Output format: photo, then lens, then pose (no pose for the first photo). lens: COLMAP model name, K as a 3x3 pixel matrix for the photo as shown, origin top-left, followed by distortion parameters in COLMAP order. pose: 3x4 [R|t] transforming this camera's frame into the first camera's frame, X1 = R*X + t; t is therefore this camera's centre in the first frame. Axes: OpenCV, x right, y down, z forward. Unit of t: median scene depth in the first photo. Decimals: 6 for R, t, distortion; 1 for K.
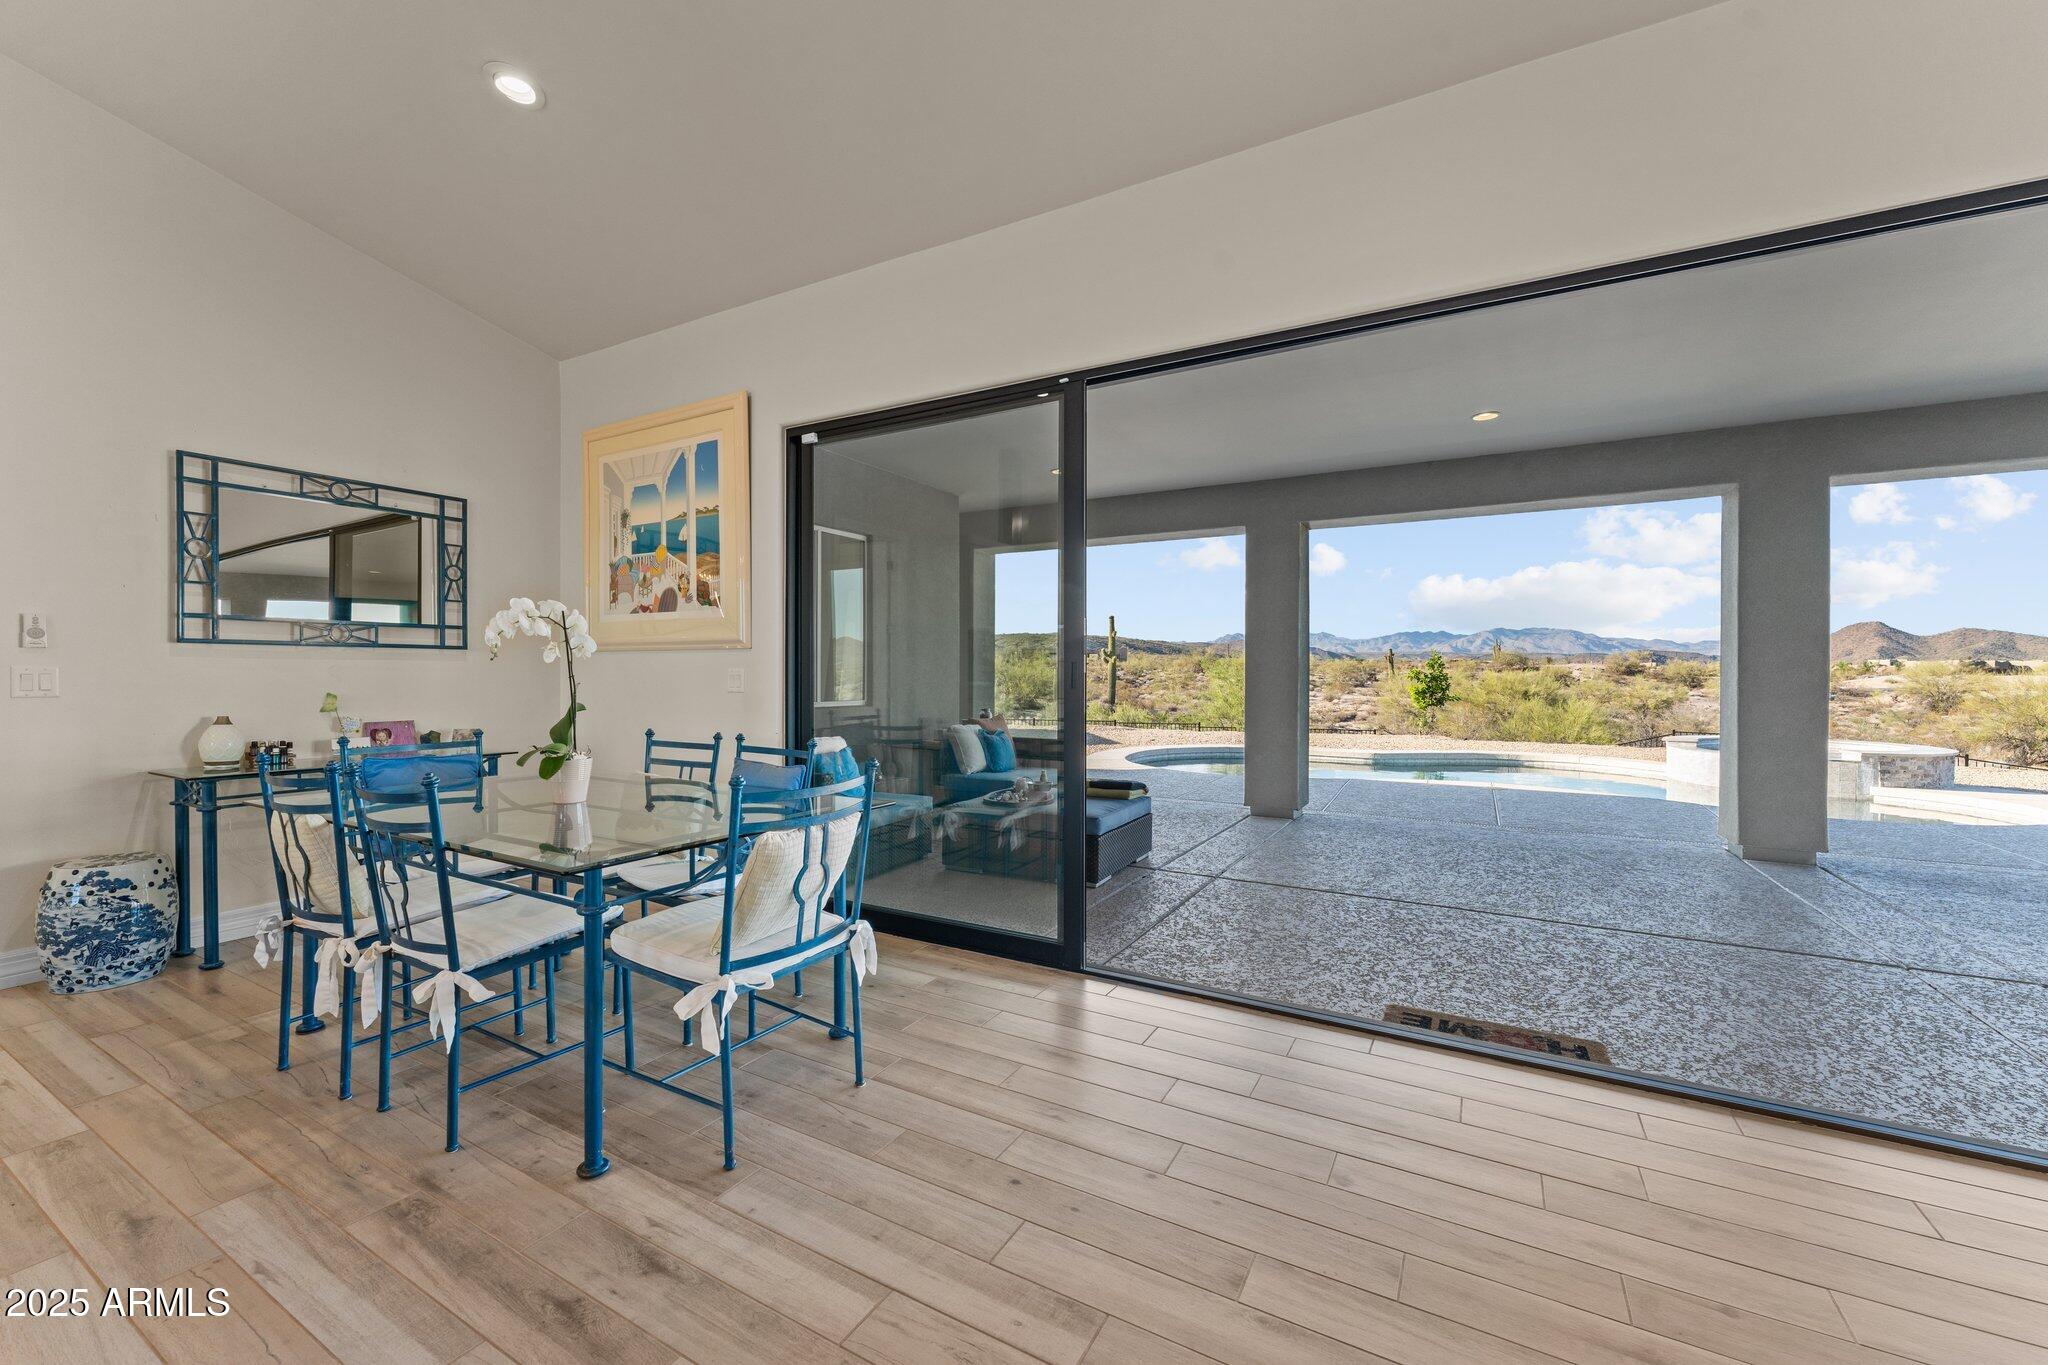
lens RADIAL K [[817.4, 0, 1024.0], [0, 817.4, 671.8], [0, 0, 1]] dist [0.002666, 0.000024]
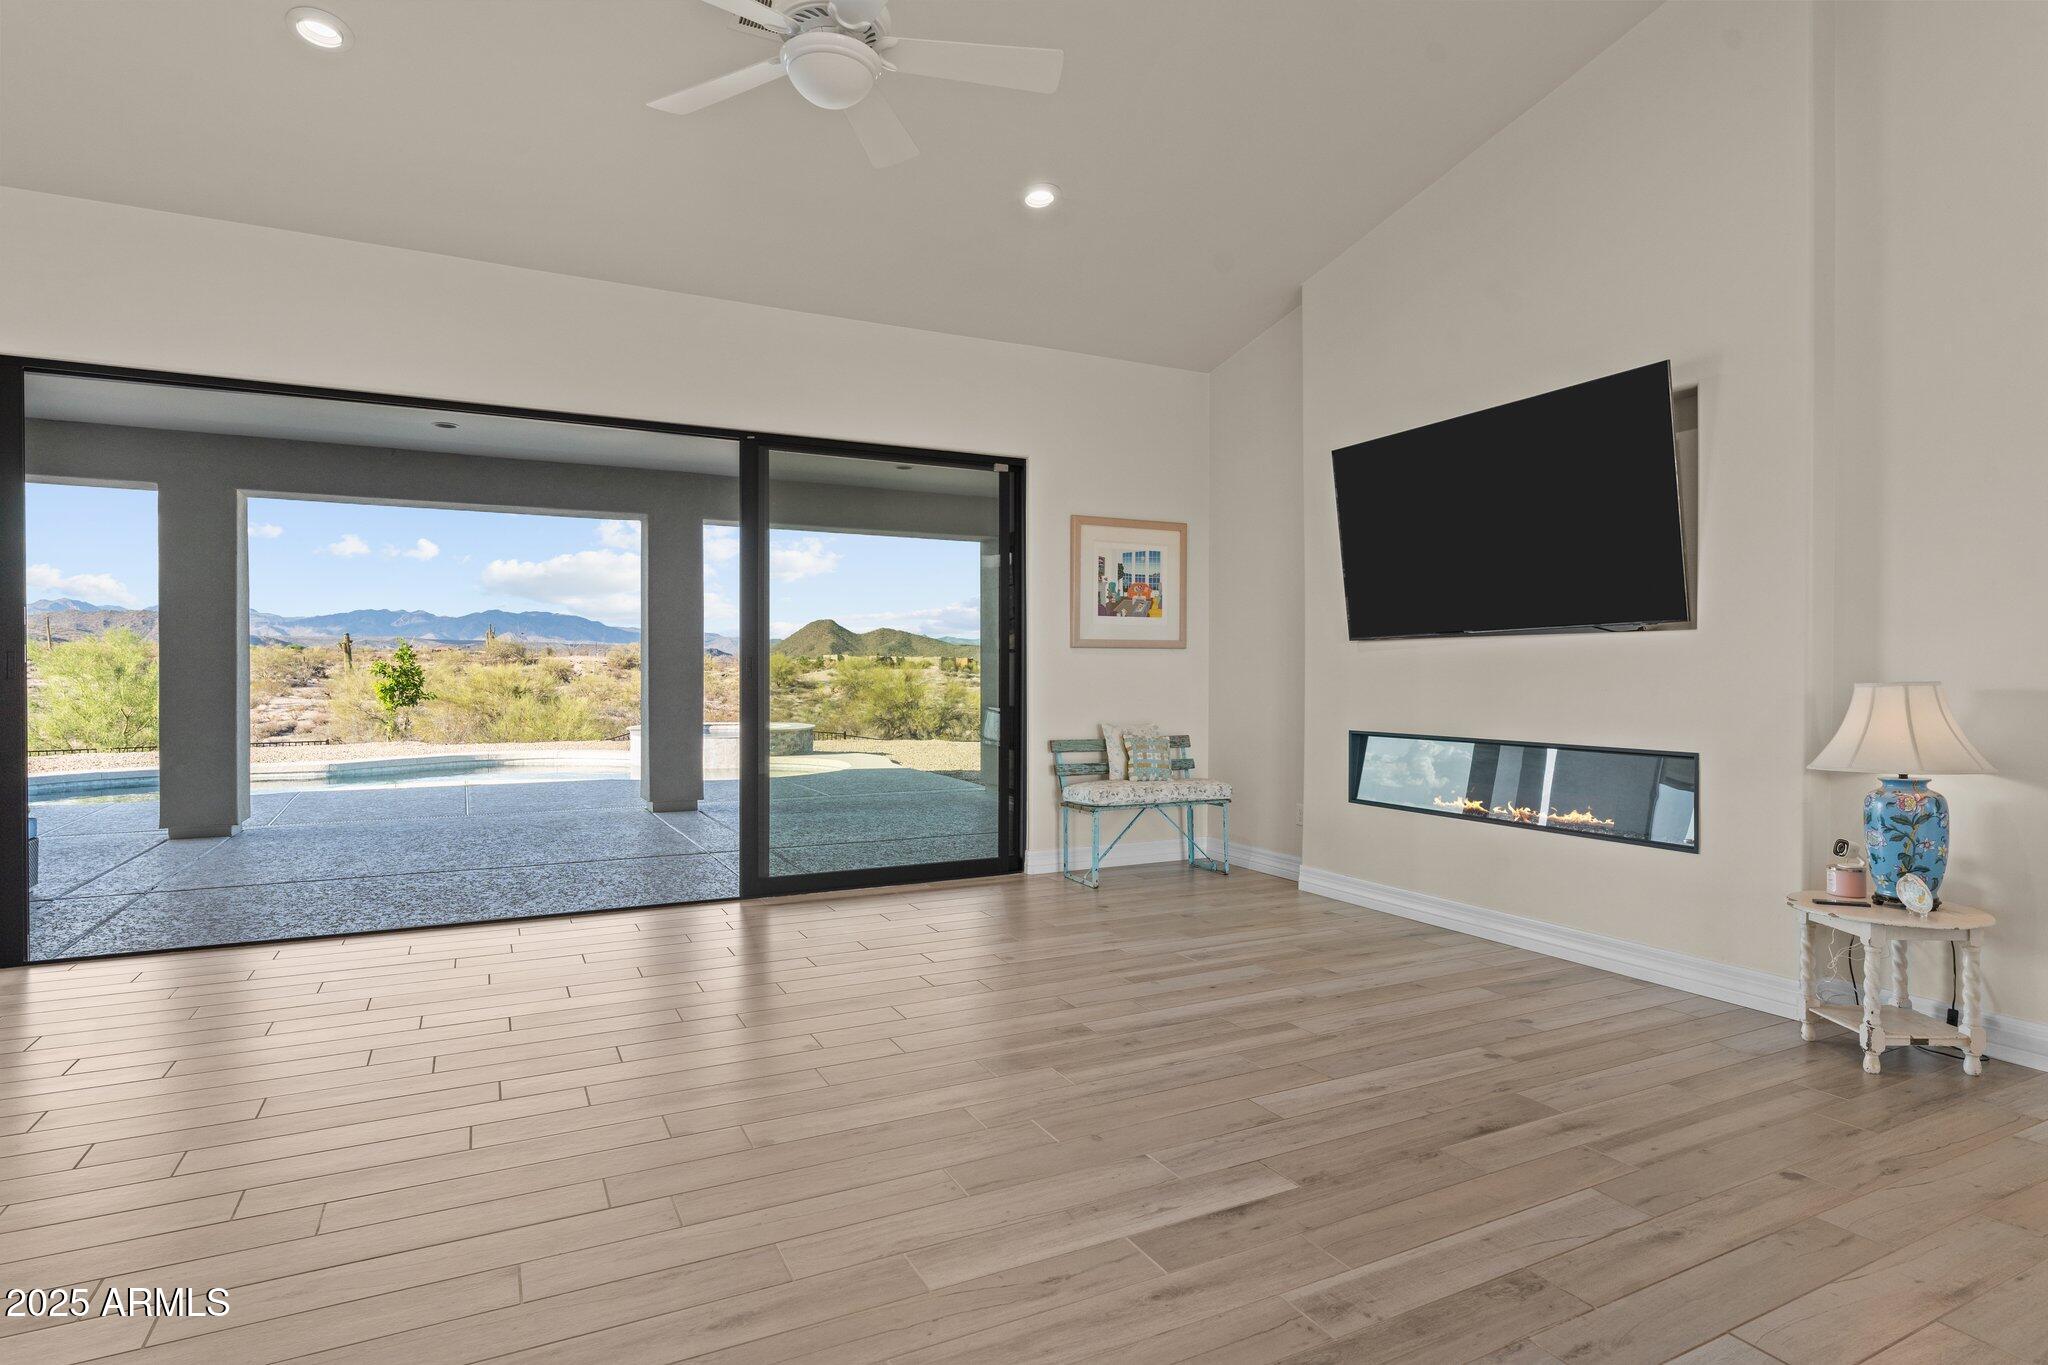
lens RADIAL K [[1060.6, 0, 1022.4], [0, 1060.6, 682.9], [0, 0, 1]] dist [-0.000829, -0.003219]
pose [[0.549444, -0.011479, 0.835451, -0.245677], [-0.002393, 0.999880, 0.015312, 0.003725], [-0.835527, -0.010412, 0.549351, -0.525841]]
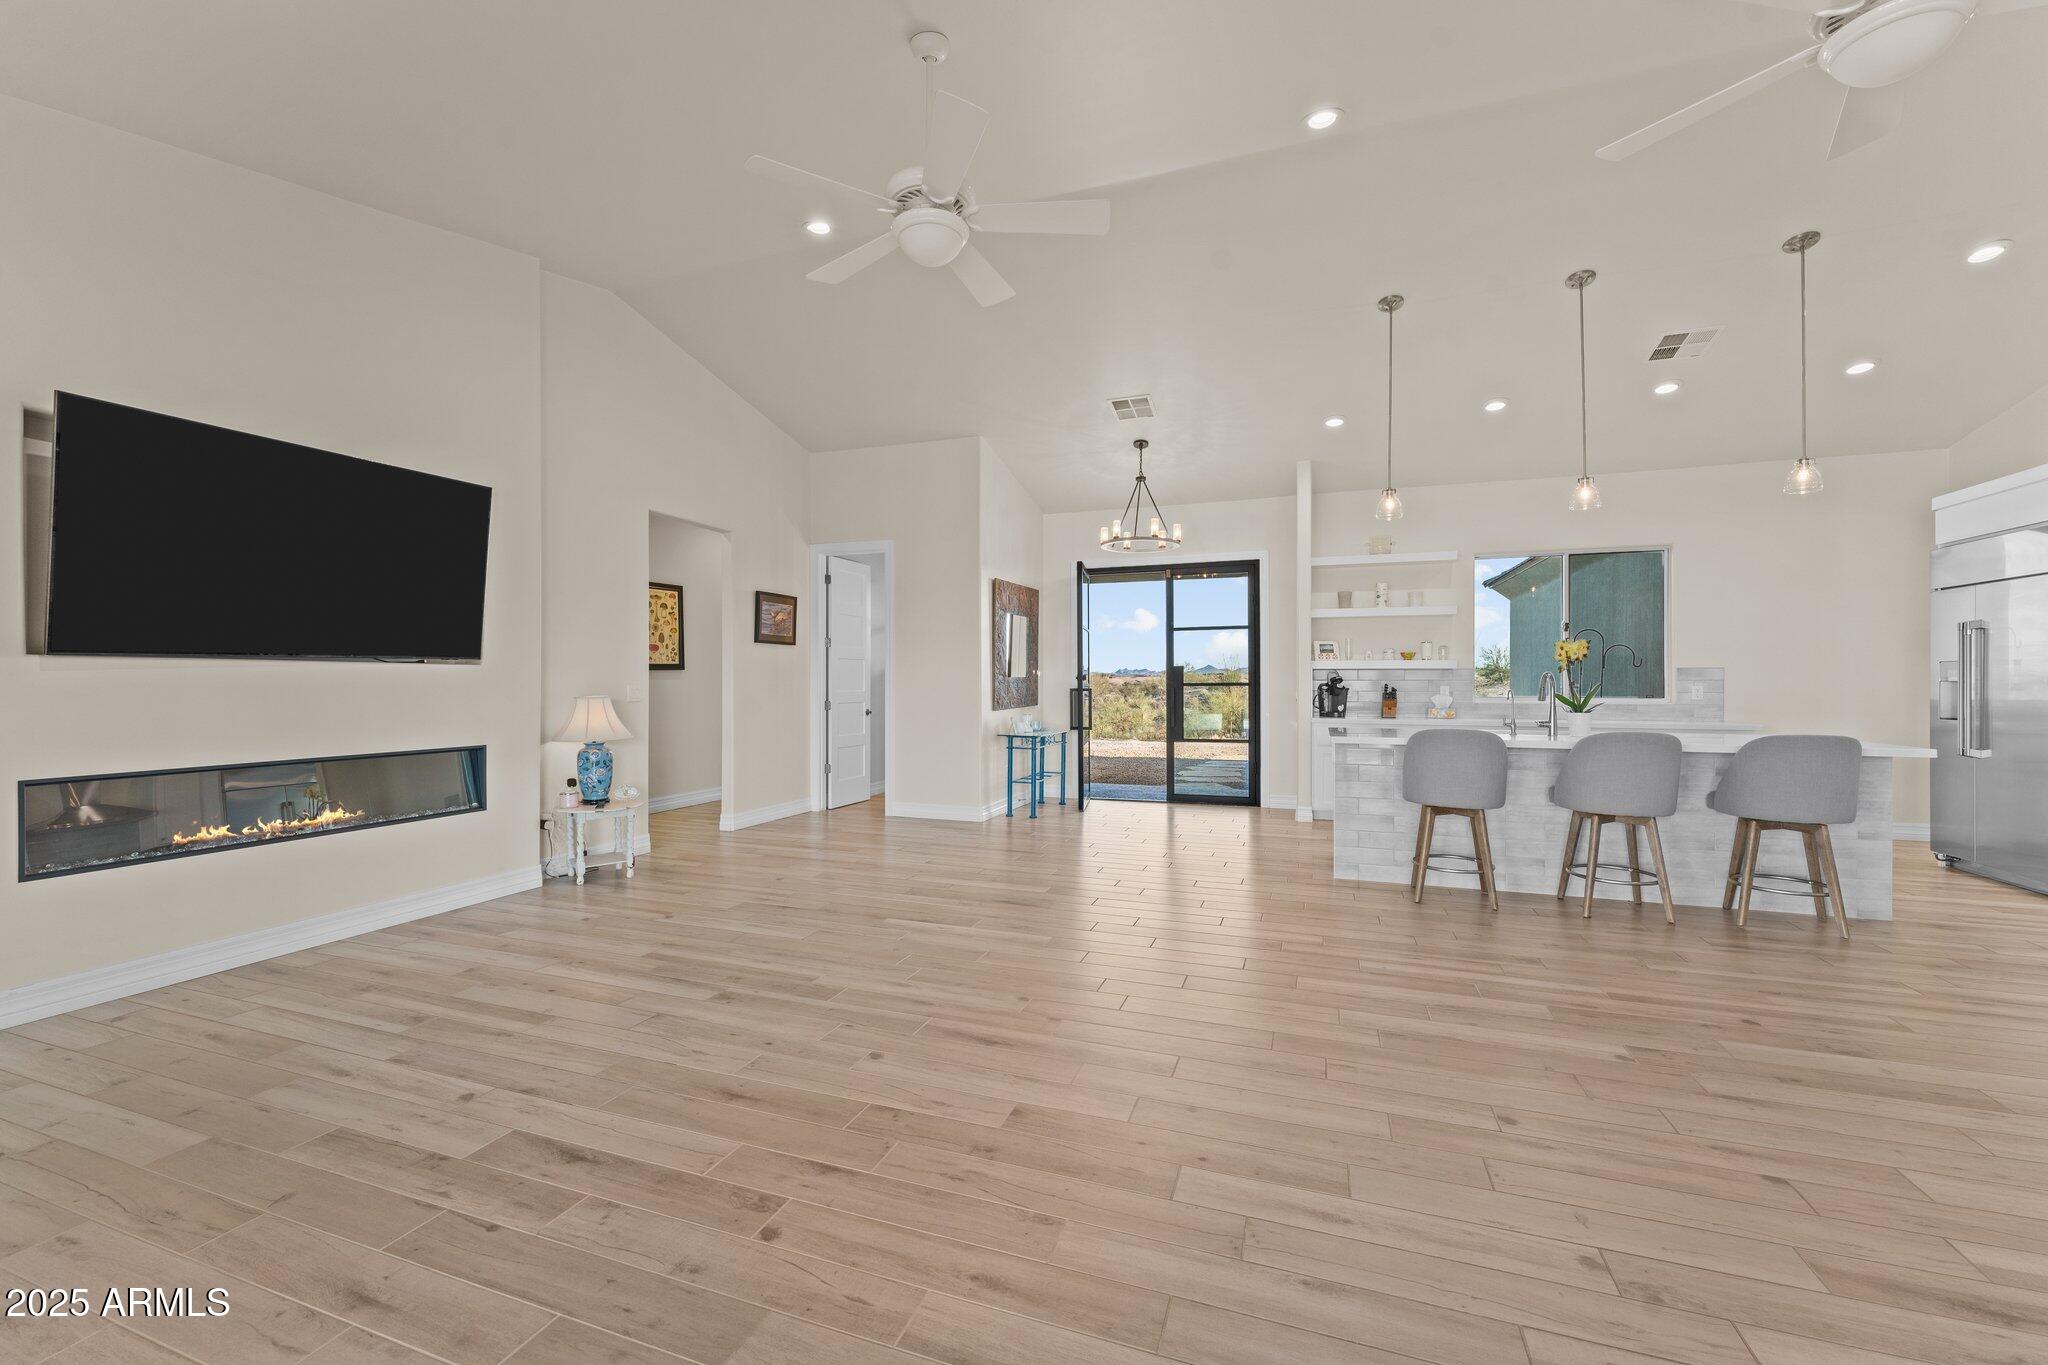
lens RADIAL K [[817.4, 0, 1038.4], [0, 817.4, 677.6], [0, 0, 1]] dist [0.002666, 0.000024]
pose [[-0.981841, -0.006124, -0.189606, 0.297739], [-0.004336, 0.999942, -0.009844, -0.002247], [0.189655, -0.008844, -0.981811, 0.634336]]
